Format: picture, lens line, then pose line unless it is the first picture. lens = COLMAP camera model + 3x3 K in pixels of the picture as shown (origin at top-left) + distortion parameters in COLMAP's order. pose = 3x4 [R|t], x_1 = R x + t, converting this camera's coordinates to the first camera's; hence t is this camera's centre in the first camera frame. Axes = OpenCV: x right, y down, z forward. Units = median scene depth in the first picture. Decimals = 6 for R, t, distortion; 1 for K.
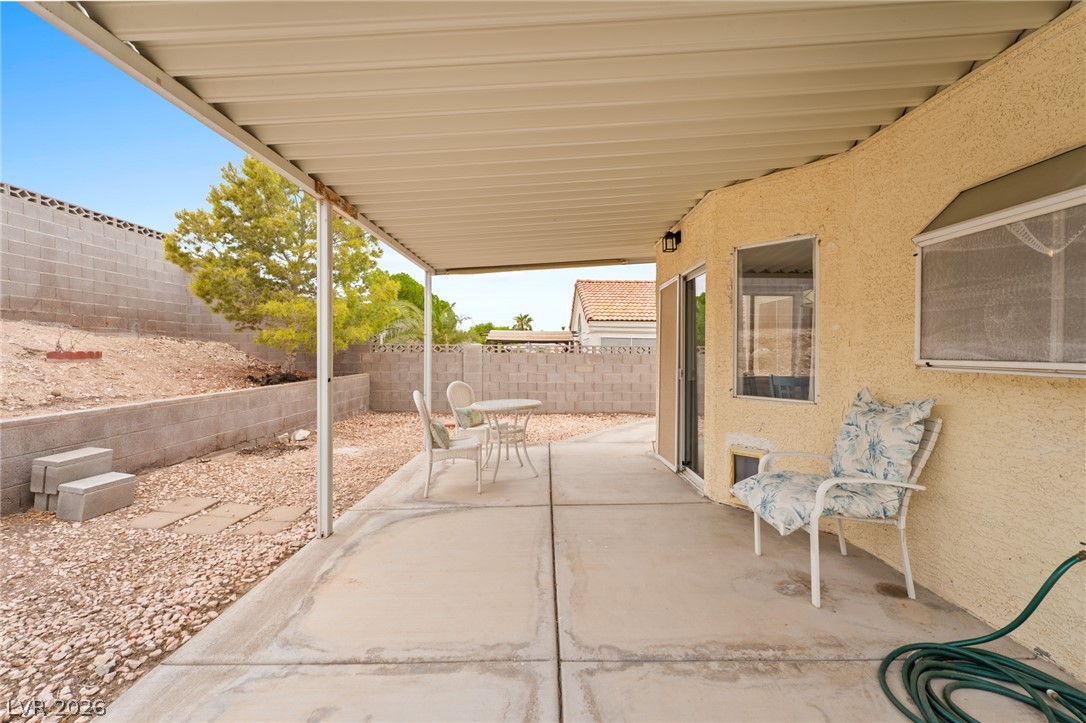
lens RADIAL K [[446.3, 0, 540.5], [0, 446.3, 348.3], [0, 0, 1]] dist [0.001332, 0.000124]
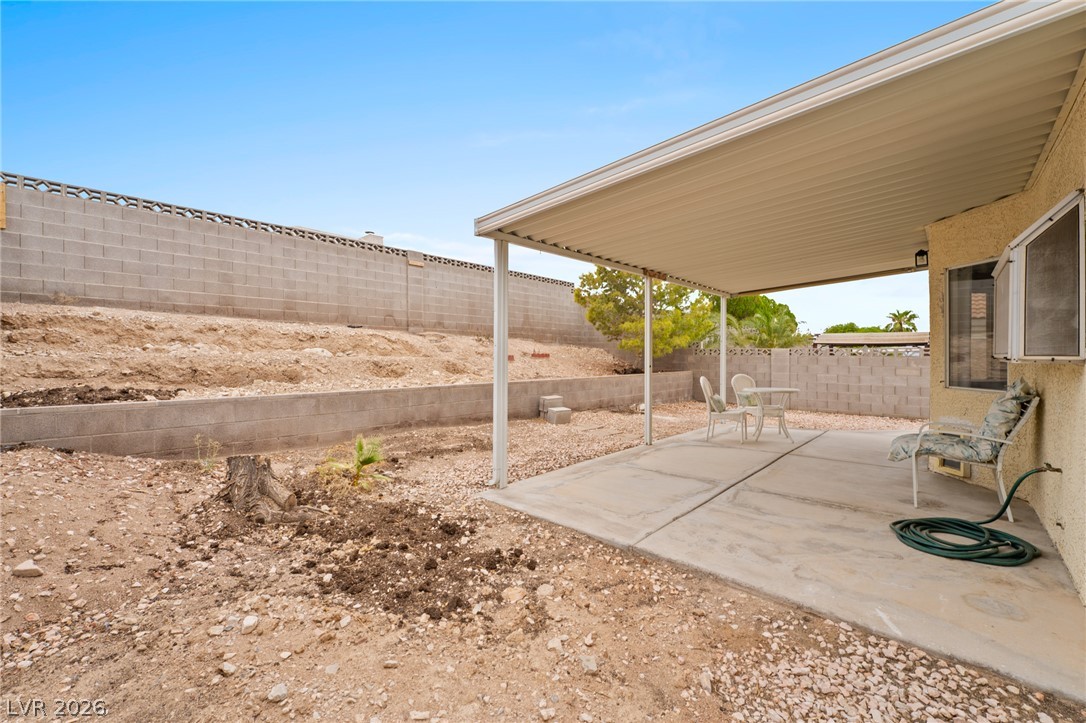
lens RADIAL K [[436.7, 0, 539.6], [0, 436.7, 358.9], [0, 0, 1]] dist [-0.000034, -0.000453]
pose [[0.734454, 0.006785, -0.678624, 0.227598], [0.002083, 0.999923, 0.012252, 0.005909], [0.678655, -0.010412, 0.734383, -0.357094]]
